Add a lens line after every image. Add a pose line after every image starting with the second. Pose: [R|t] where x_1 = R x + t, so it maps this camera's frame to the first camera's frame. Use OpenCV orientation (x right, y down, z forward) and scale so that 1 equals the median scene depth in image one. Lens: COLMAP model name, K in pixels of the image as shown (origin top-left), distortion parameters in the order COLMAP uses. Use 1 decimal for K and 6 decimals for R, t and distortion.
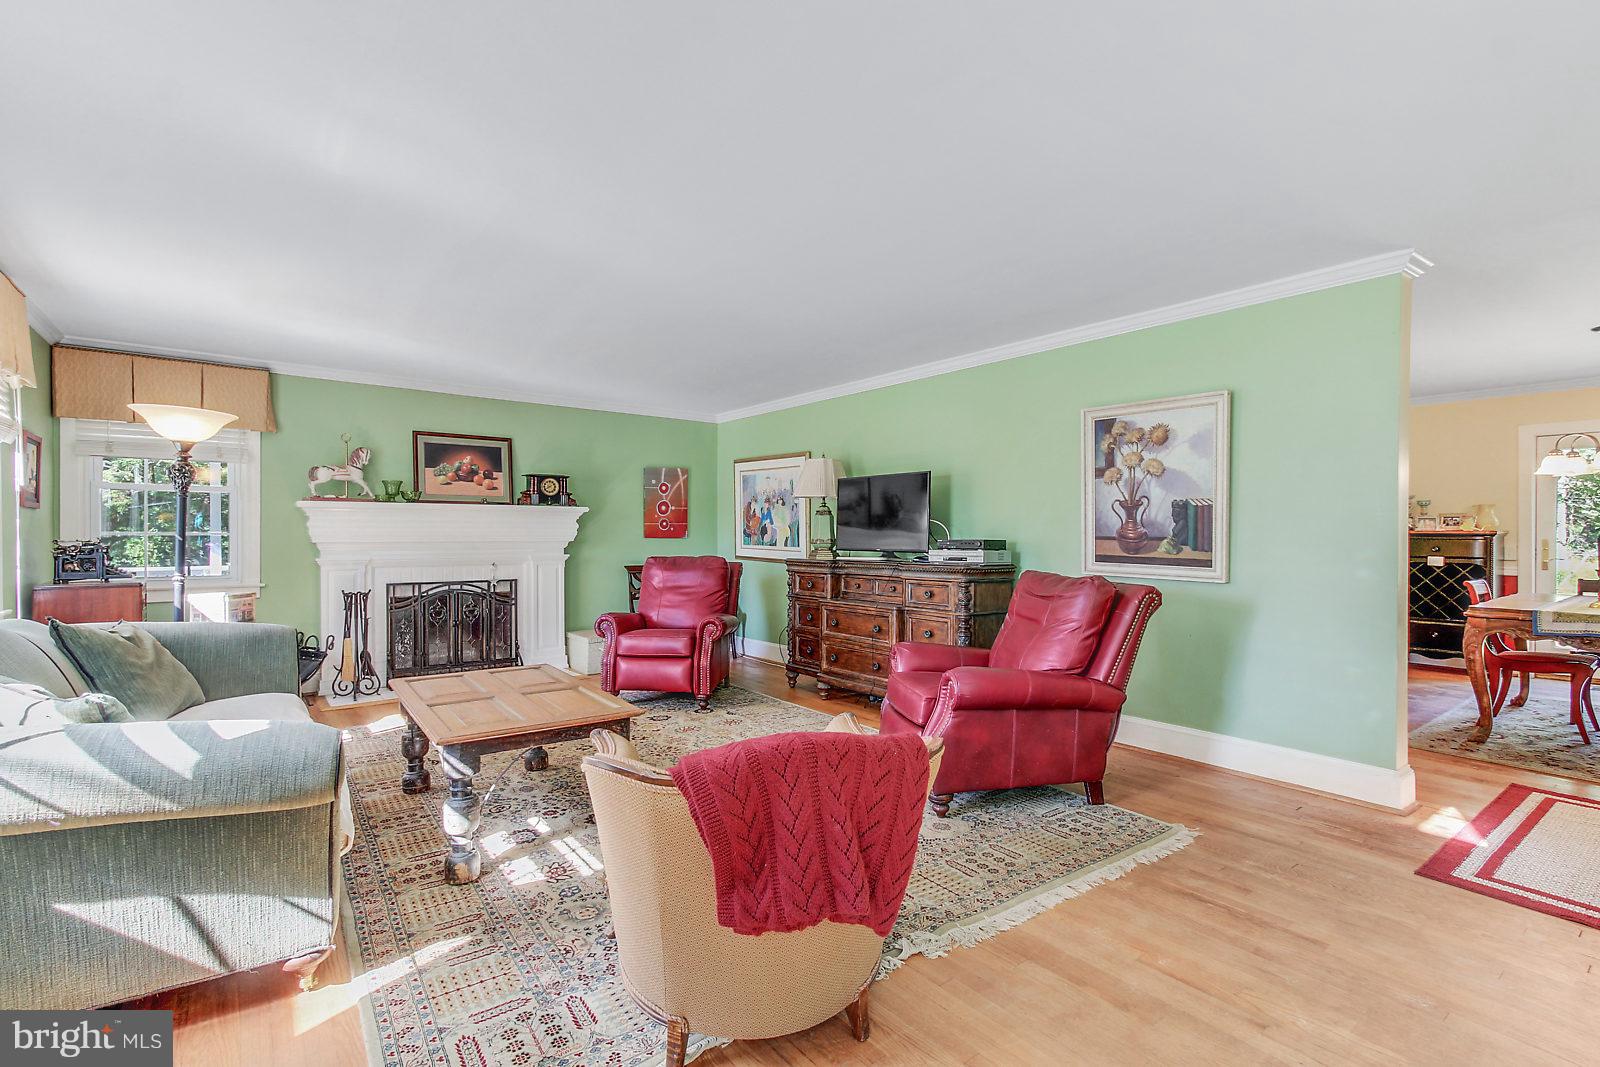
lens RADIAL K [[734.9, 0, 800.0], [0, 734.9, 533.5], [0, 0, 1]] dist [0.000117, 0.000101]
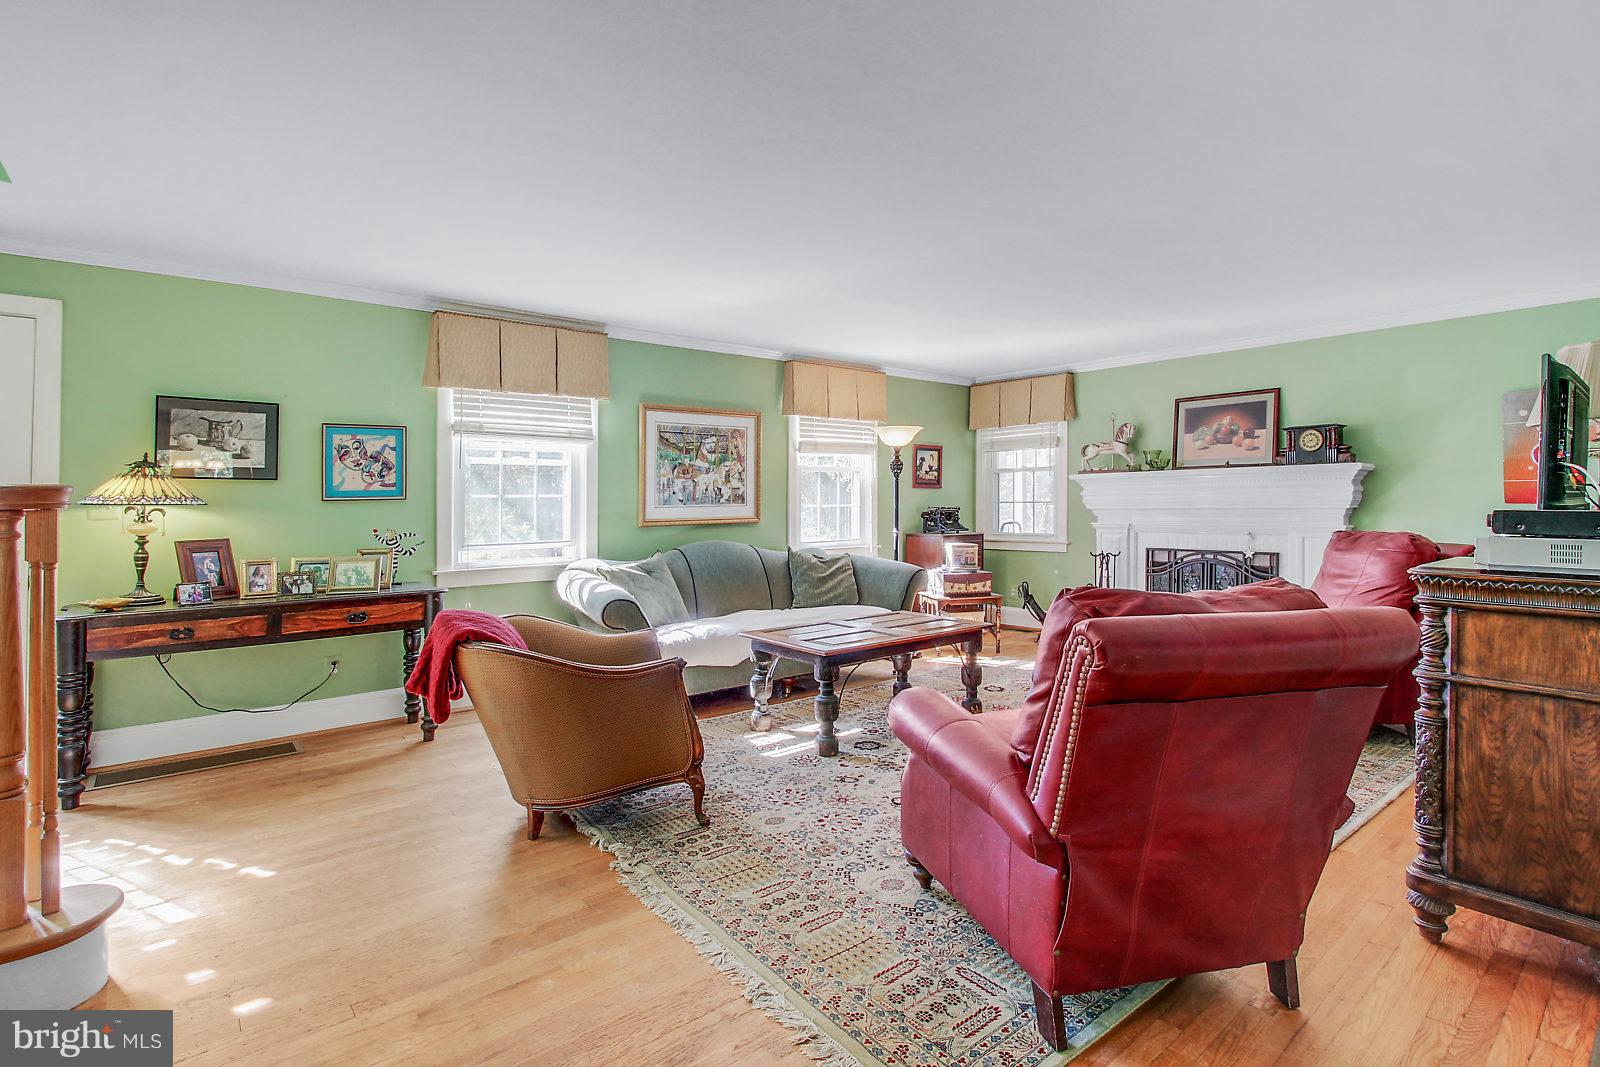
lens RADIAL K [[765.5, 0, 800.1], [0, 765.5, 471.8], [0, 0, 1]] dist [-0.015910, 0.000200]
pose [[0.040934, -0.043421, -0.998218, 0.649567], [0.011082, 0.999014, -0.043001, 0.000185], [0.999100, -0.009302, 0.041375, 0.566283]]
